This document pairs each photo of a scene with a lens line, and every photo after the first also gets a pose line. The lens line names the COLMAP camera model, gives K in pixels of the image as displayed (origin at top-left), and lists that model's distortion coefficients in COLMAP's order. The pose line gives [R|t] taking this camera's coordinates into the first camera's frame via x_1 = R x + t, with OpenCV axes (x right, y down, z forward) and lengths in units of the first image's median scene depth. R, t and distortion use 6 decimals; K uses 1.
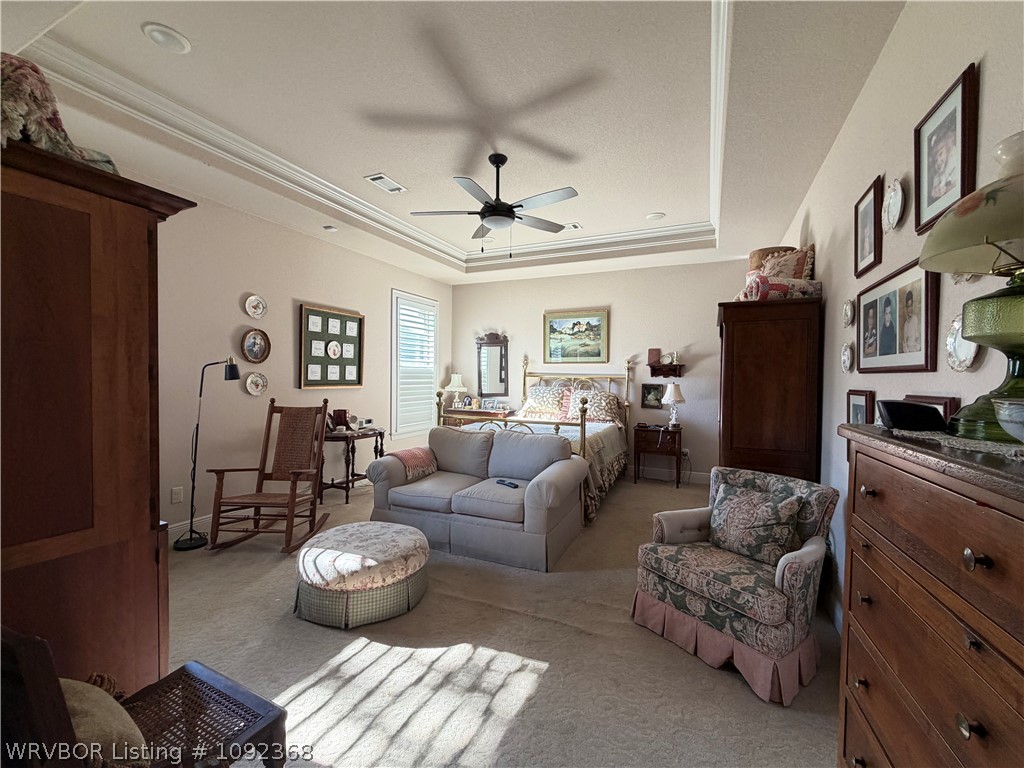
lens RADIAL K [[425.3, 0, 515.3], [0, 425.3, 383.6], [0, 0, 1]] dist [-0.000275, -0.000545]
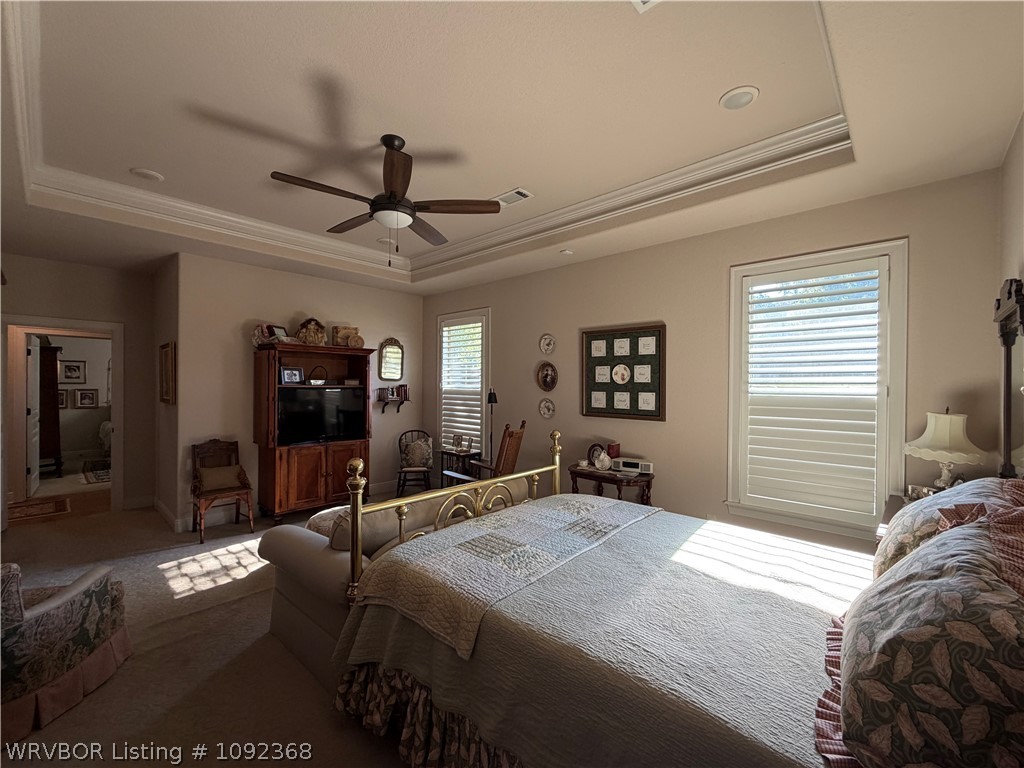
lens RADIAL K [[425.3, 0, 504.2], [0, 425.3, 389.2], [0, 0, 1]] dist [-0.000275, -0.000545]
pose [[-0.313528, -0.003083, -0.949574, 0.599458], [-0.027861, 0.999594, 0.005954, -0.060556], [0.949170, 0.028322, -0.313486, 1.338681]]
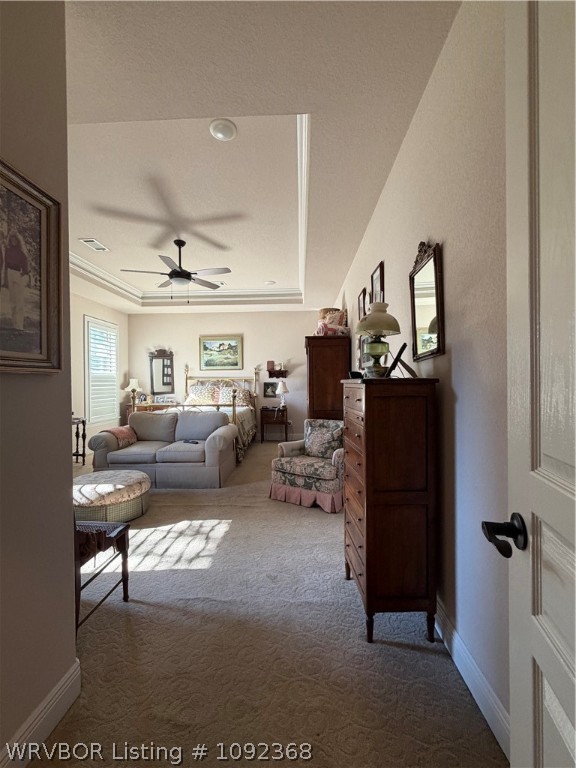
lens RADIAL K [[319.0, 0, 291.7], [0, 319.0, 382.7], [0, 0, 1]] dist [-0.000275, -0.000545]
pose [[0.919910, -0.020425, 0.391598, -0.122176], [0.027858, 0.999523, -0.013310, 0.031339], [-0.391139, 0.023154, 0.920040, -0.247876]]
